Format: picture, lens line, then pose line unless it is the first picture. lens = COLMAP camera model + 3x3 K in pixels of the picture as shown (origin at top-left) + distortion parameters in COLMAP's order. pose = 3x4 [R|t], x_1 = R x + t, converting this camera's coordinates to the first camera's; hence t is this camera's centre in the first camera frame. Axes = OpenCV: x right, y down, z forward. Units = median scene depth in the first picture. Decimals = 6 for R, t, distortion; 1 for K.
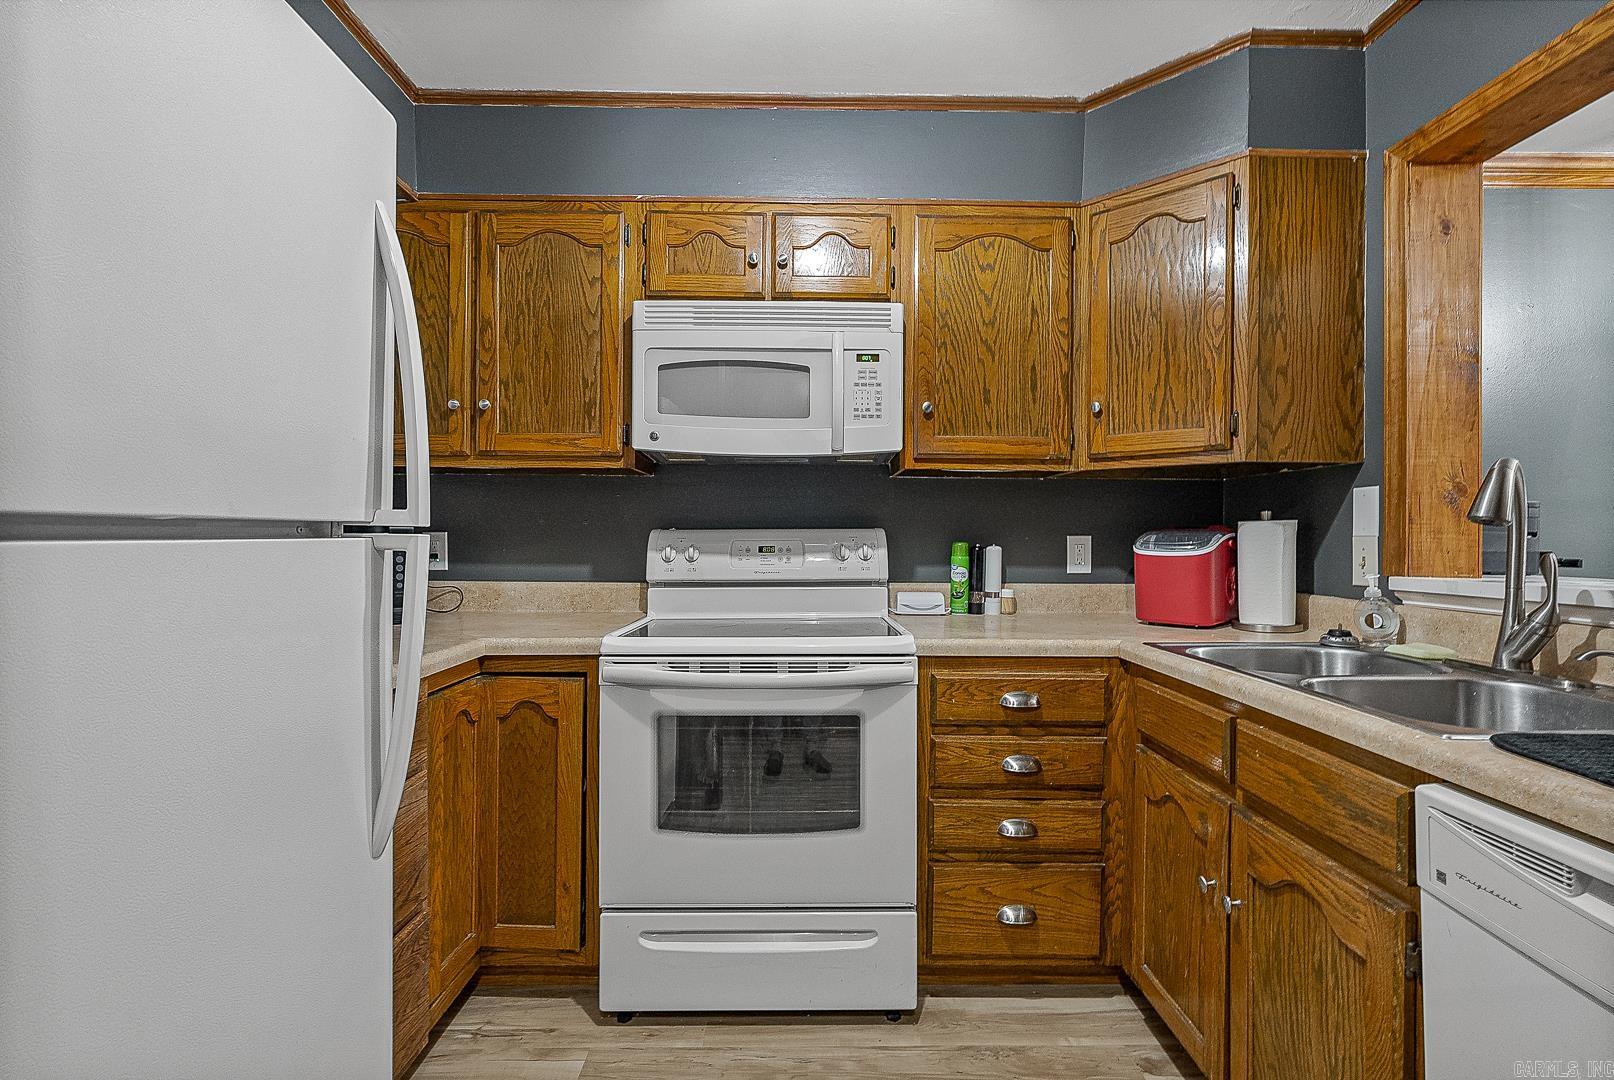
lens RADIAL K [[733.9, 0, 810.3], [0, 733.9, 538.3], [0, 0, 1]] dist [-0.005755, -0.000101]
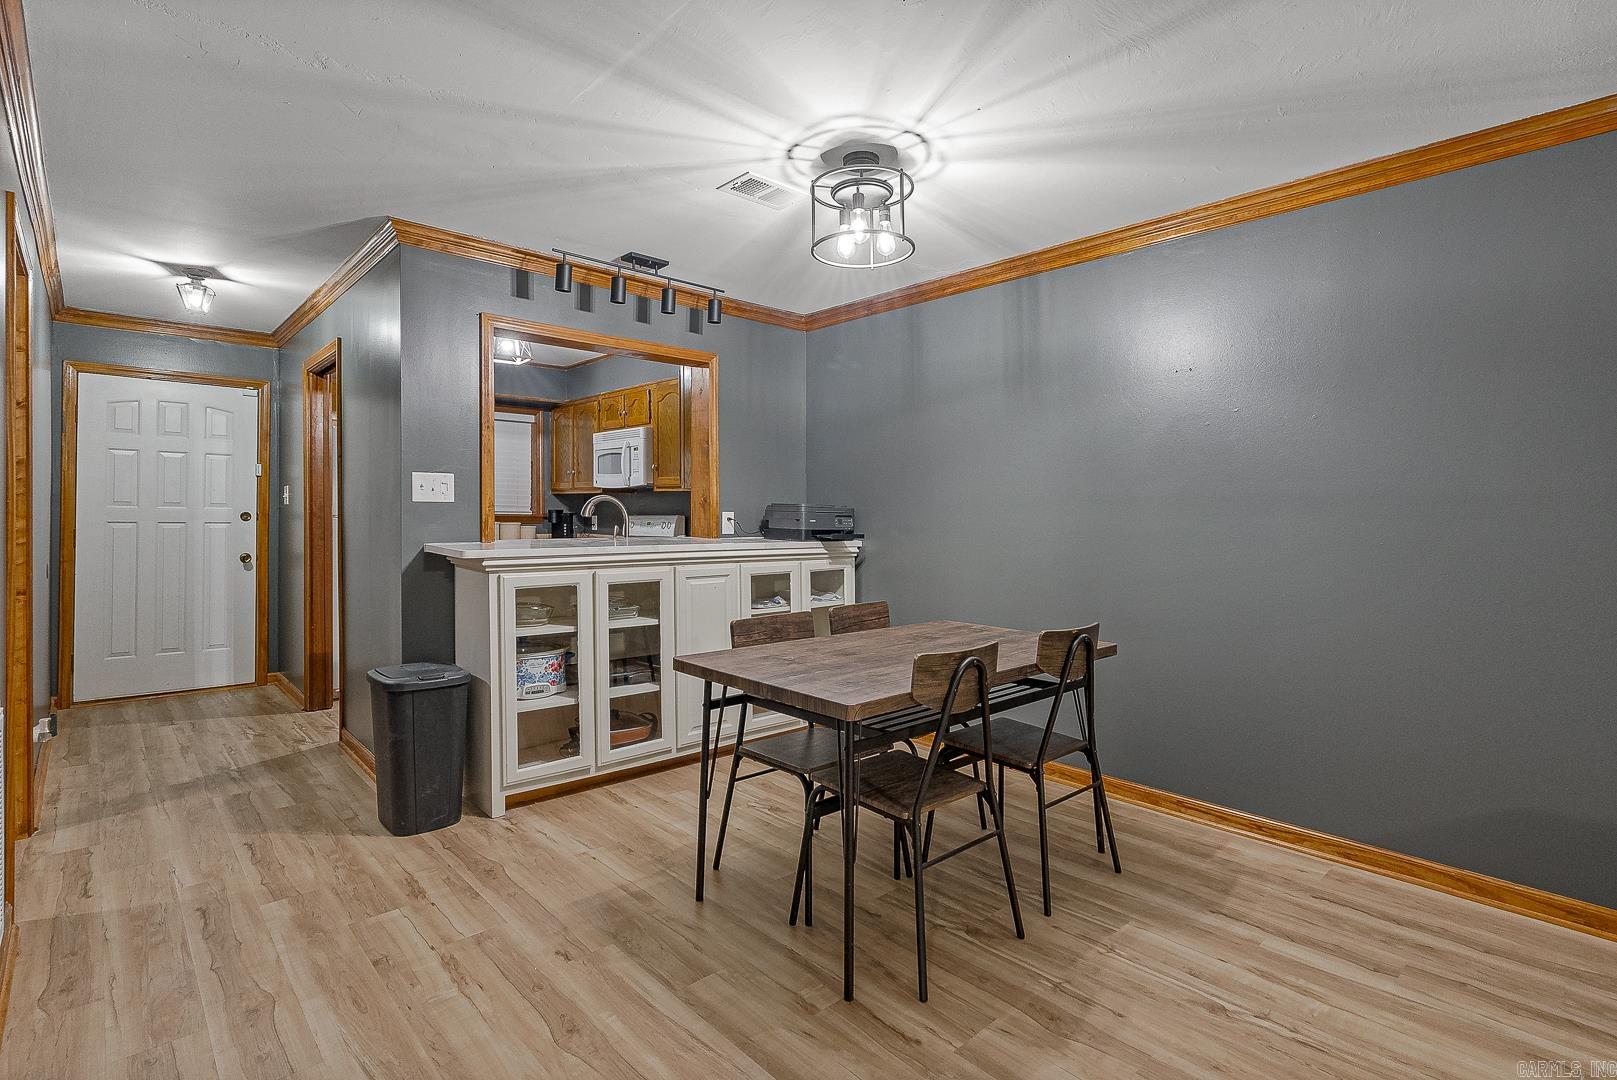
lens RADIAL K [[793.5, 0, 805.3], [0, 793.5, 530.5], [0, 0, 1]] dist [-0.000070, 0.000144]
pose [[0.651599, 0.020401, -0.758289, 2.540268], [-0.009262, 0.999778, 0.018939, -0.020399], [0.758507, -0.005317, 0.651644, -0.348192]]
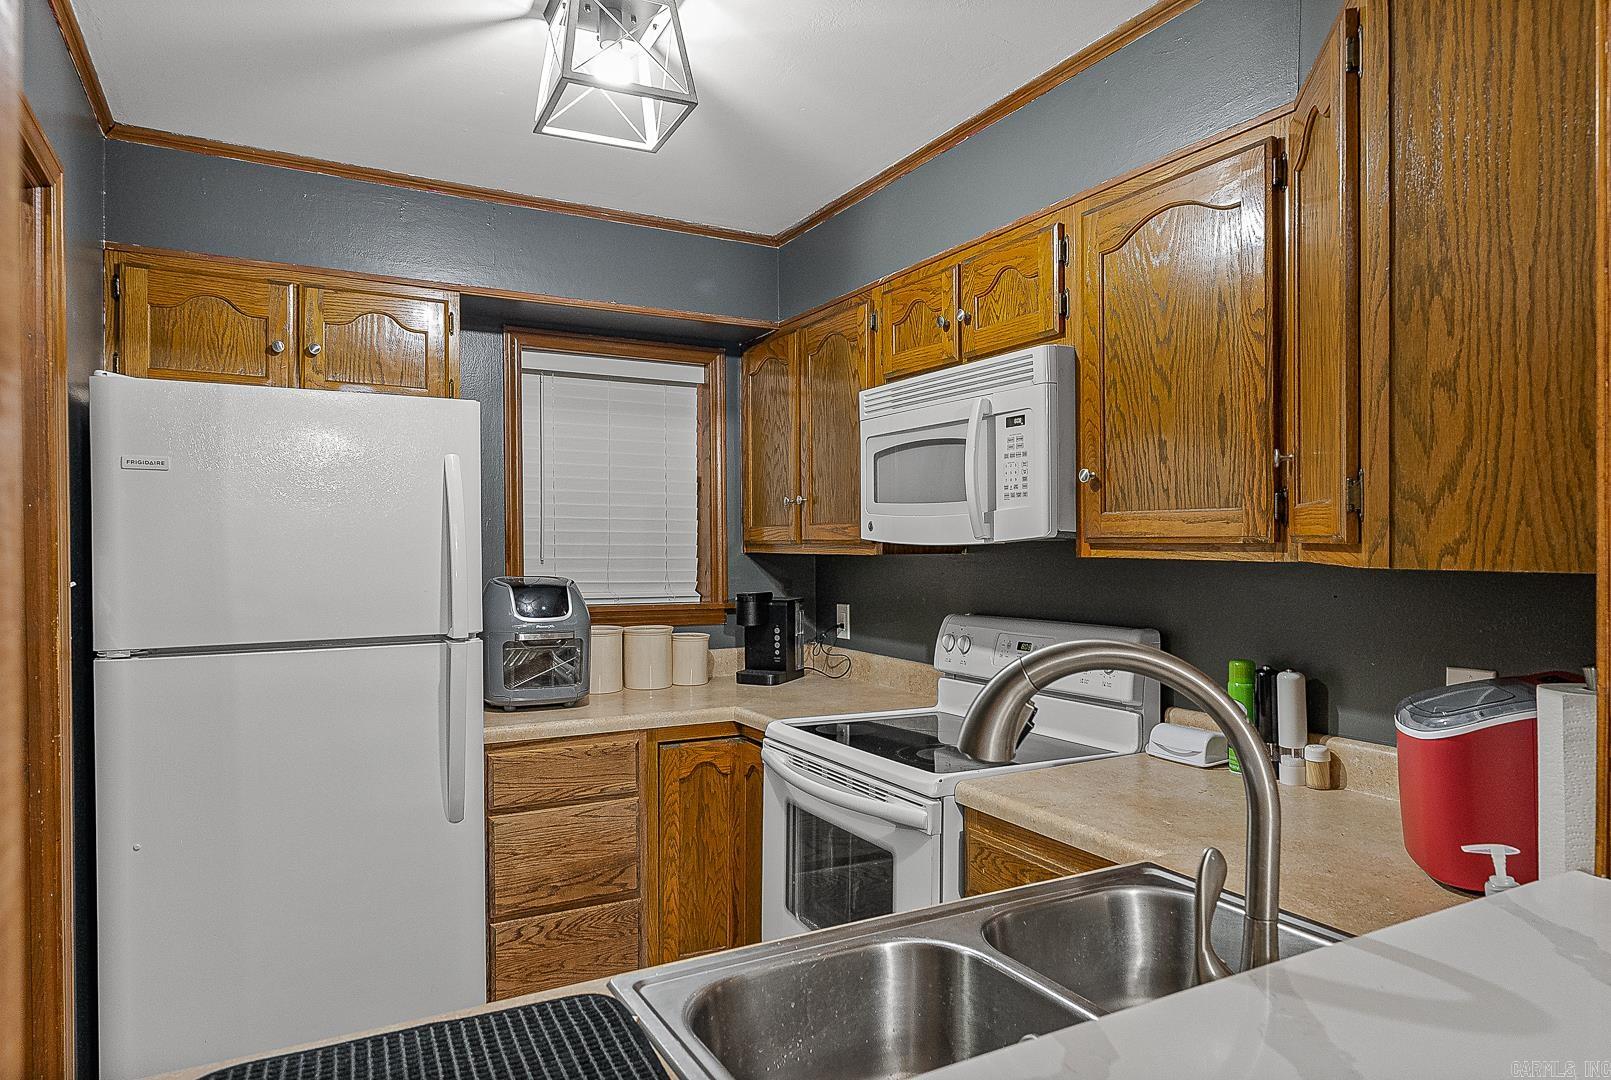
lens RADIAL K [[988.3, 0, 805.7], [0, 988.3, 549.9], [0, 0, 1]] dist [0.001479, 0.001083]
pose [[0.466394, -0.000842, -0.884577, 0.912590], [0.001868, 0.999998, 0.000033, -0.106398], [0.884575, -0.001668, 0.466394, 0.298259]]
